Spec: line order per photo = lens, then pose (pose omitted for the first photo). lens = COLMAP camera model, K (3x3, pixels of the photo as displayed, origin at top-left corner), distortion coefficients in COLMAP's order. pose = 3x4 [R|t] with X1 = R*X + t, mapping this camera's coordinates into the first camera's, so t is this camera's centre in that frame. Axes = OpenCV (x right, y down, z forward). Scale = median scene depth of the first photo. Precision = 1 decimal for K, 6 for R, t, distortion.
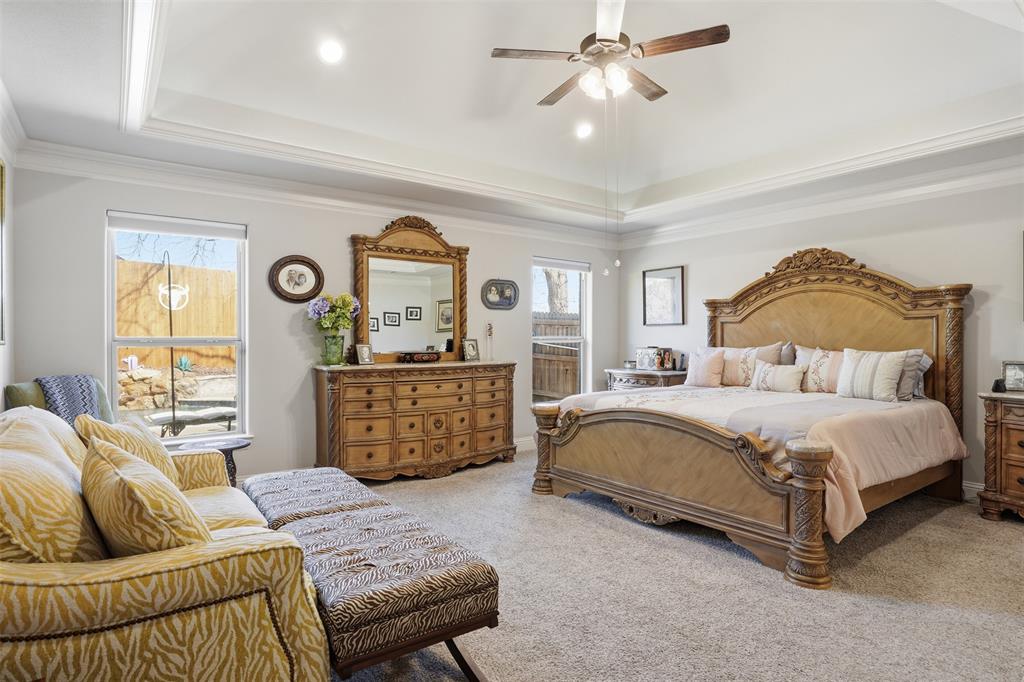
lens RADIAL K [[542.5, 0, 512.6], [0, 542.5, 345.7], [0, 0, 1]] dist [-0.007971, -0.000482]
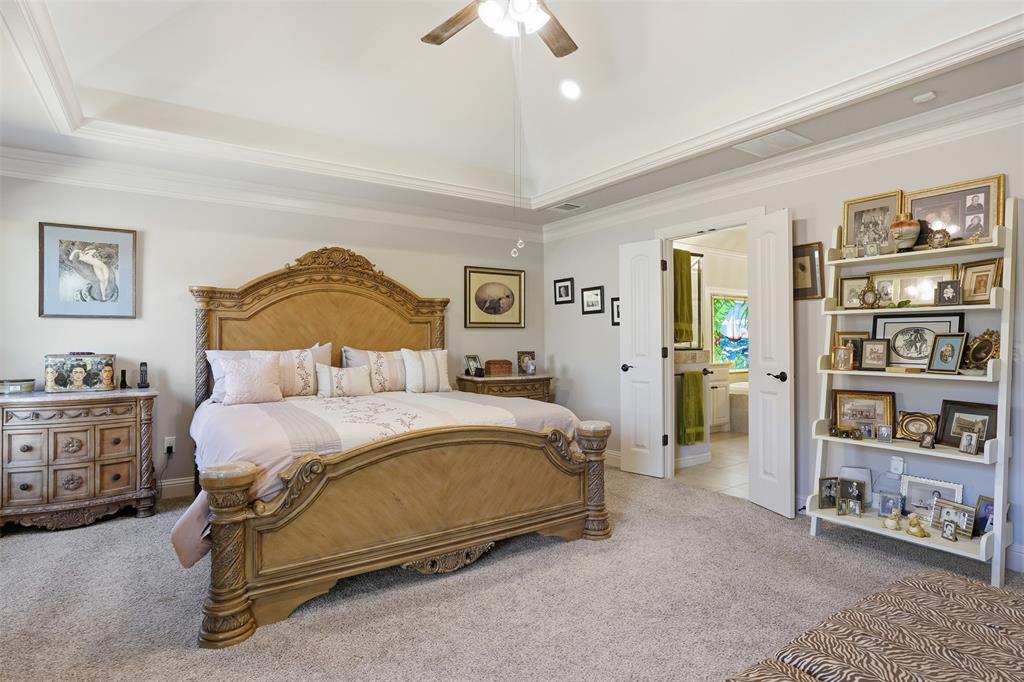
lens RADIAL K [[542.5, 0, 515.7], [0, 542.5, 323.5], [0, 0, 1]] dist [-0.007971, -0.000482]
pose [[0.056777, 0.027940, 0.997996, -0.416375], [0.011956, 0.999518, -0.028663, -0.010325], [-0.998315, 0.013560, 0.056416, 0.638504]]
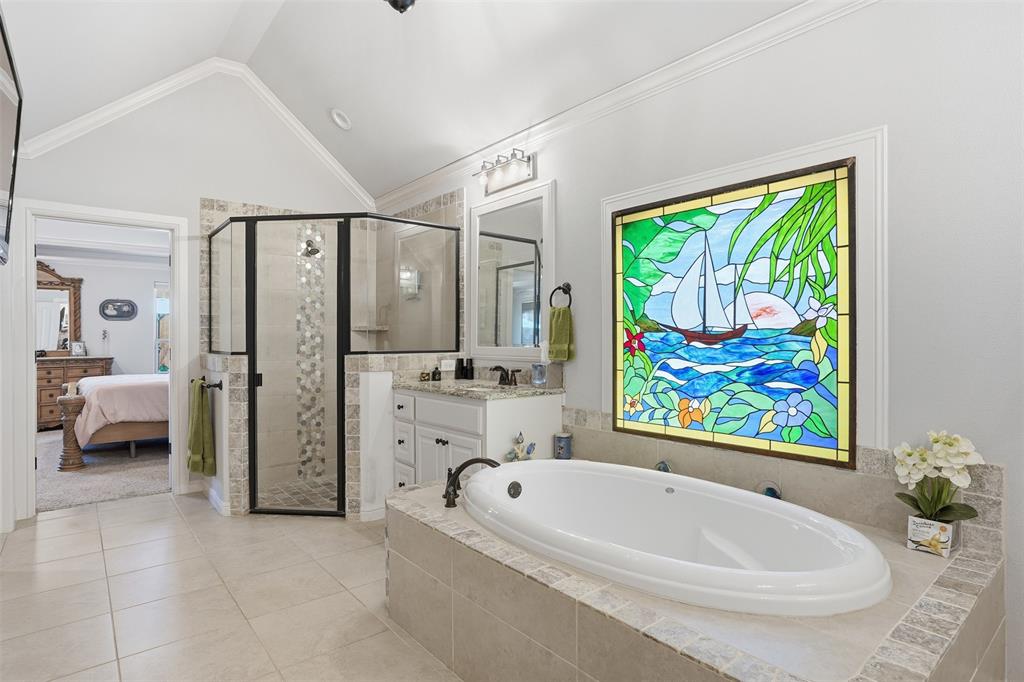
lens RADIAL K [[542.5, 0, 512.7], [0, 542.5, 341.4], [0, 0, 1]] dist [-0.007971, -0.000482]
pose [[0.998931, -0.005238, 0.045930, 1.482090], [0.005739, 0.999925, -0.010794, 0.015152], [-0.045870, 0.011047, 0.998886, -0.729817]]
